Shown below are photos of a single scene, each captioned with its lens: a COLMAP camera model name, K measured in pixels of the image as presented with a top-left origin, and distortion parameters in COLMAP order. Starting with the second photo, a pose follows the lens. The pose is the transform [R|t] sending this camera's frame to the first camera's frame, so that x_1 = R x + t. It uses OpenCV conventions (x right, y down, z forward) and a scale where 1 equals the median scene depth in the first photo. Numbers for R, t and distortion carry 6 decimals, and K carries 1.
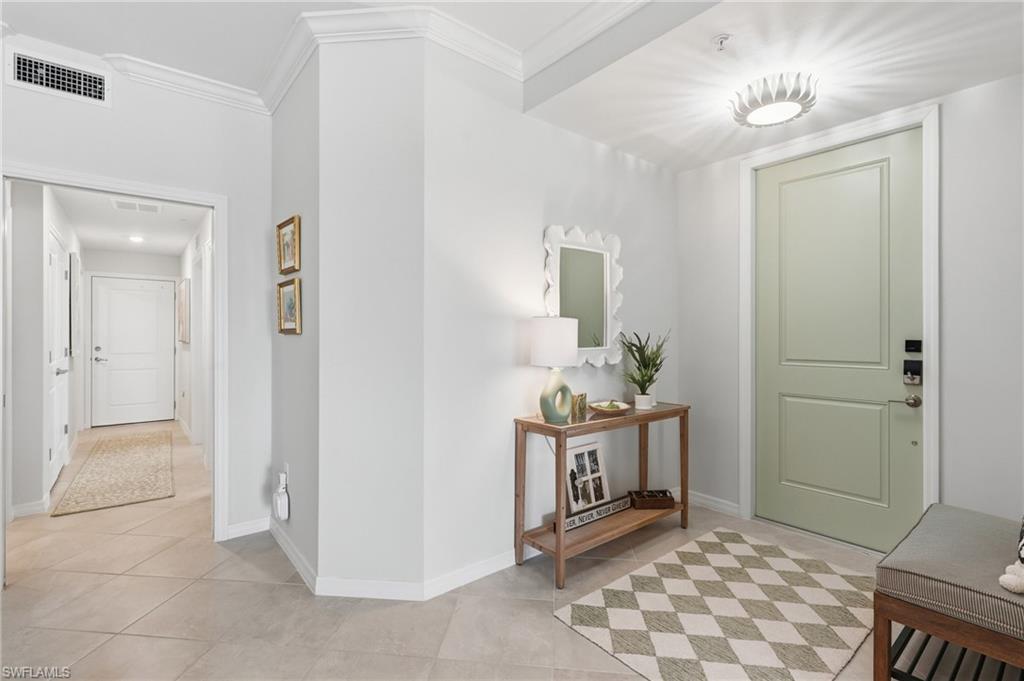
lens RADIAL K [[464.3, 0, 506.2], [0, 464.3, 332.8], [0, 0, 1]] dist [-0.003231, -0.000561]
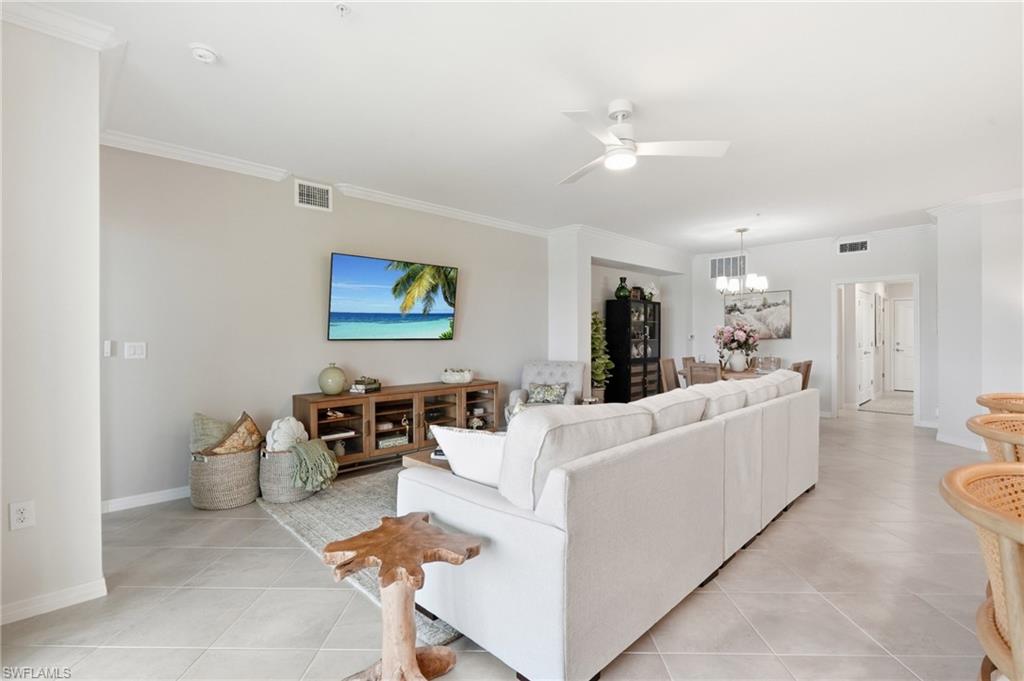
lens RADIAL K [[474.1, 0, 504.2], [0, 474.1, 339.9], [0, 0, 1]] dist [-0.001920, -0.000088]
pose [[0.078933, 0.006549, -0.996858, 1.648688], [0.007047, 0.999950, 0.007127, -0.003812], [0.996855, -0.007588, 0.078883, -1.280138]]
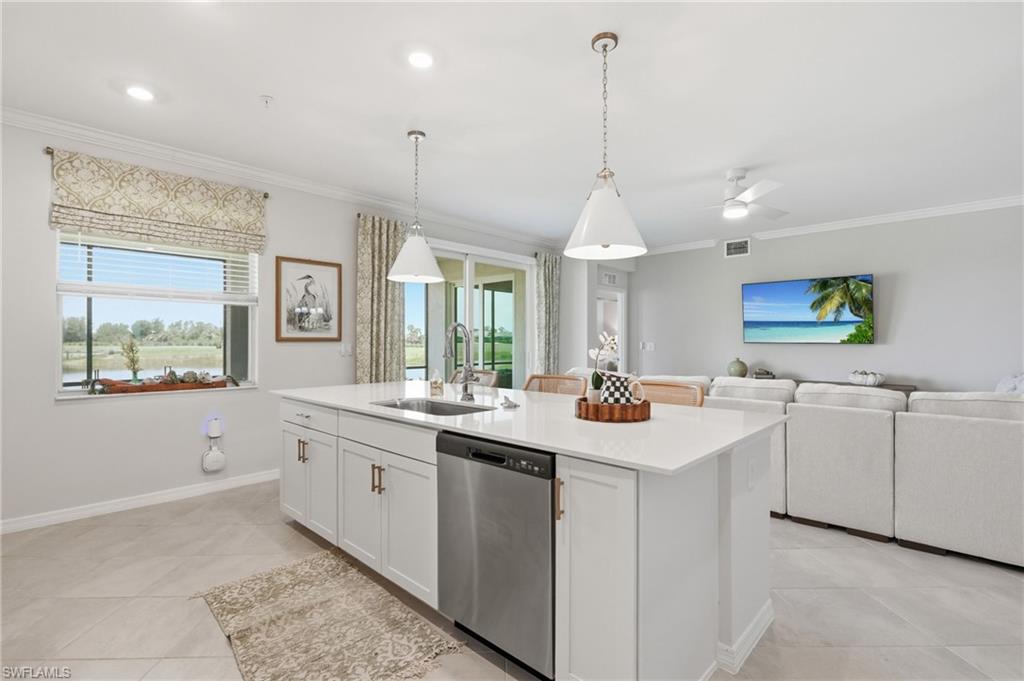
lens RADIAL K [[467.6, 0, 502.5], [0, 467.6, 338.6], [0, 0, 1]] dist [-0.001548, -0.000486]
pose [[-0.992758, -0.001727, -0.120116, 1.477957], [-0.000665, 0.999960, -0.008887, 0.004899], [0.120126, -0.008743, -0.992720, 0.533984]]
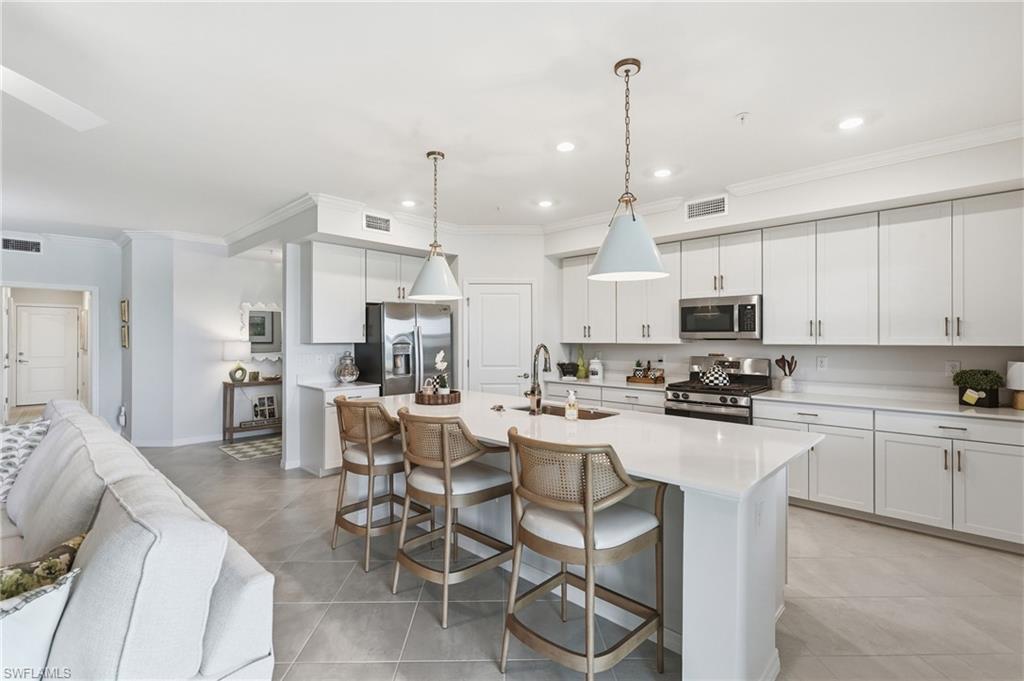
lens RADIAL K [[470.5, 0, 516.4], [0, 470.5, 334.6], [0, 0, 1]] dist [-0.001459, -0.000786]
pose [[0.992925, 0.000222, 0.118741, 1.240694], [-0.000058, 0.999999, -0.001384, -0.061191], [-0.118741, 0.001367, 0.992924, -1.636224]]
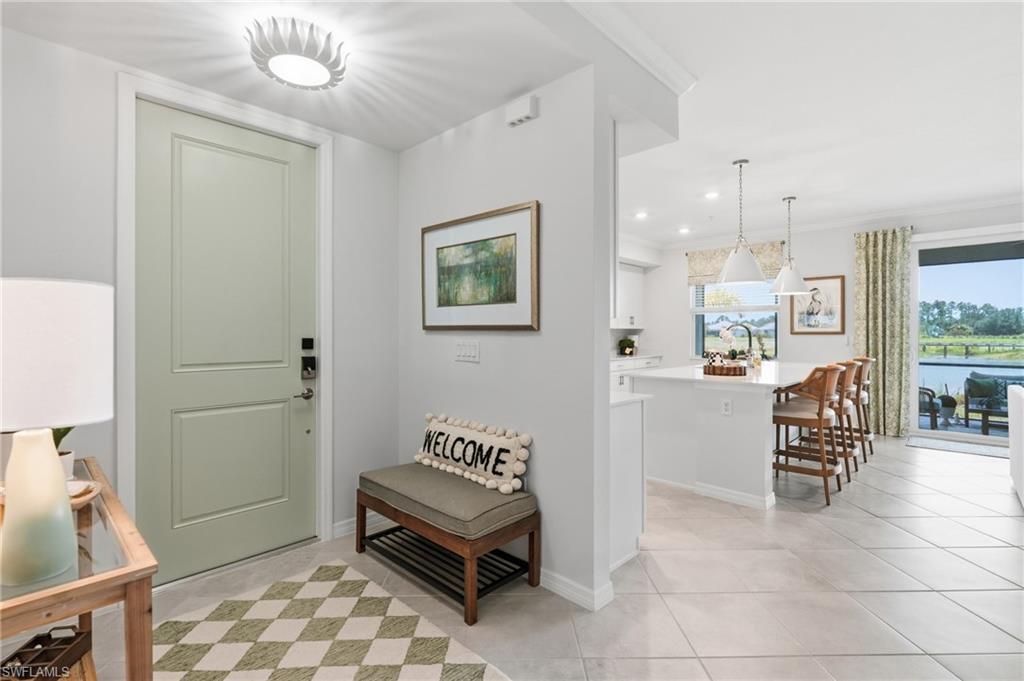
lens RADIAL K [[473.2, 0, 509.3], [0, 473.2, 332.7], [0, 0, 1]] dist [-0.001125, 0.000070]
pose [[-0.121962, 0.001197, 0.992534, -0.286587], [-0.003856, 0.999991, -0.001680, 0.002806], [-0.992527, -0.004033, -0.121956, 0.643520]]
